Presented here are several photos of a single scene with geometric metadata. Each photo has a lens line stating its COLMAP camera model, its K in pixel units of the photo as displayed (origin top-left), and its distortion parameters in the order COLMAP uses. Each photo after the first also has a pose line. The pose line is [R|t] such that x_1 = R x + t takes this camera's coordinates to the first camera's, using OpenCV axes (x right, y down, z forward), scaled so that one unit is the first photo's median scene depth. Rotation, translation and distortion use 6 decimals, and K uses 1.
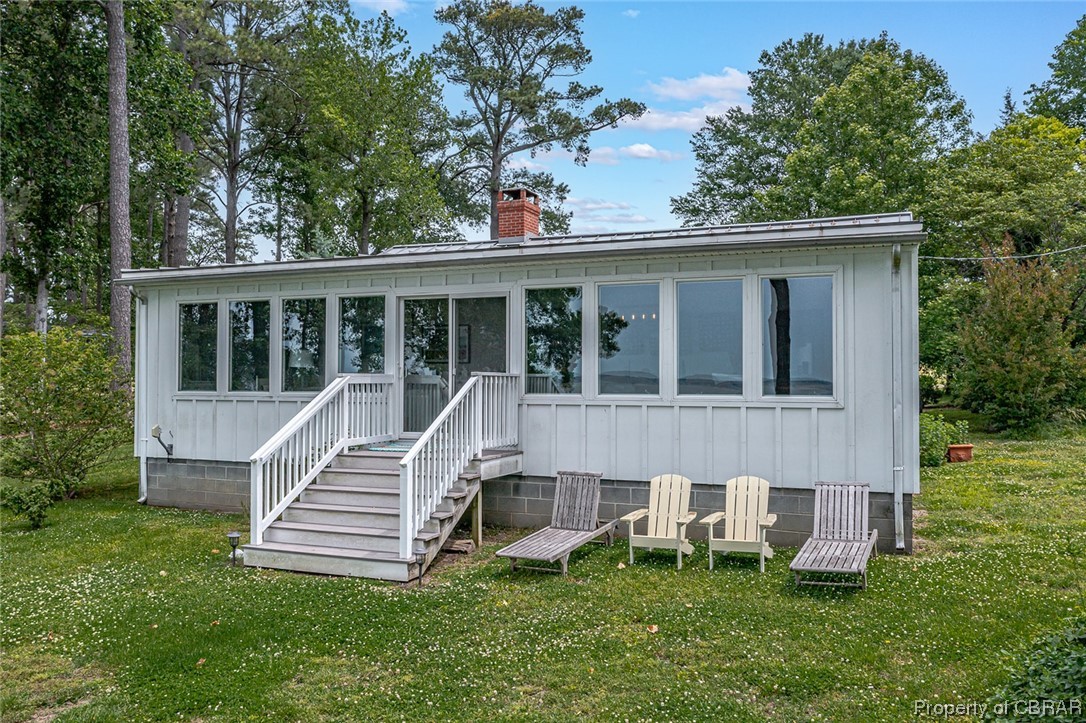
lens RADIAL K [[858.5, 0, 543.0], [0, 858.5, 361.5], [0, 0, 1]] dist [-0.006868, 0.003019]
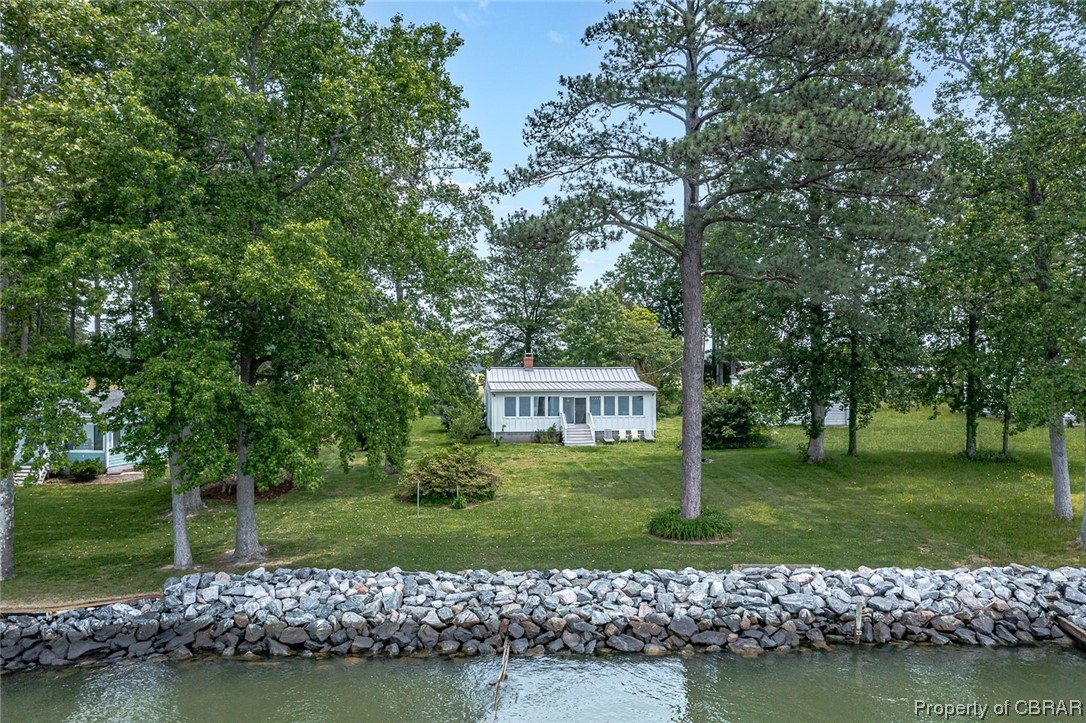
lens RADIAL K [[858.5, 0, 543.0], [0, 858.5, 361.5], [0, 0, 1]] dist [-0.006868, 0.003019]
pose [[0.878072, 0.002899, 0.478520, -0.571427], [-0.006705, 0.999958, 0.006245, -0.067144], [-0.478482, -0.008692, 0.878054, -0.716892]]
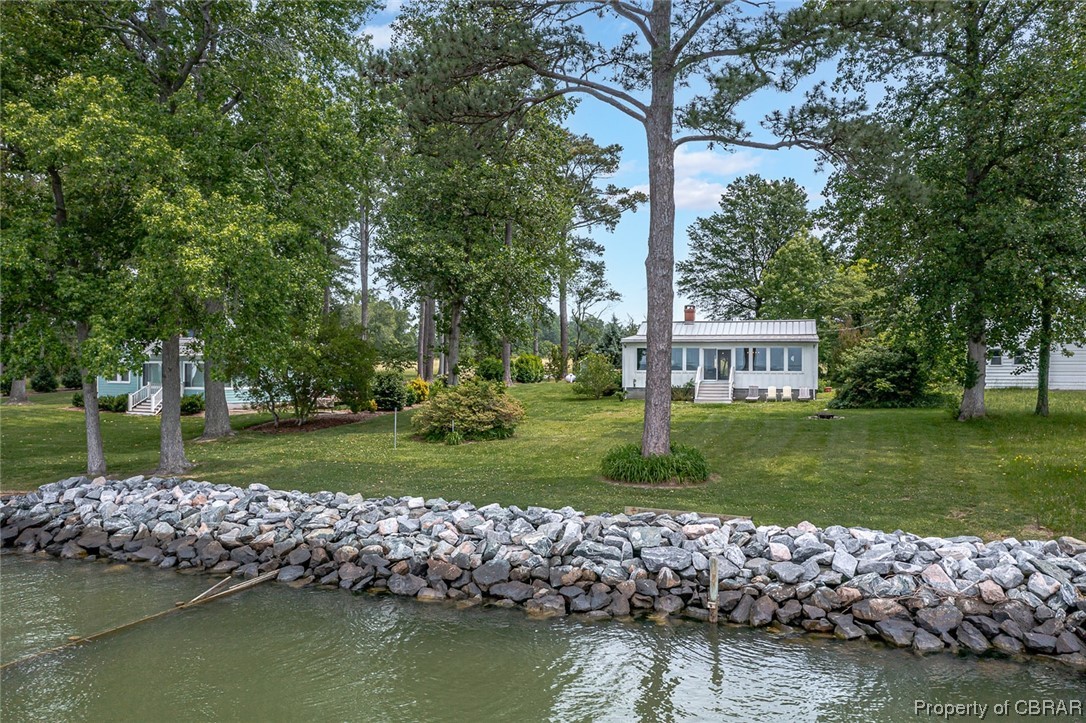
lens RADIAL K [[858.5, 0, 543.0], [0, 858.5, 361.5], [0, 0, 1]] dist [-0.006868, 0.003019]
pose [[0.993696, 0.004665, 0.112015, -0.312679], [-0.006190, 0.999893, 0.013268, -0.013689], [-0.111941, -0.013877, 0.993618, -0.692457]]
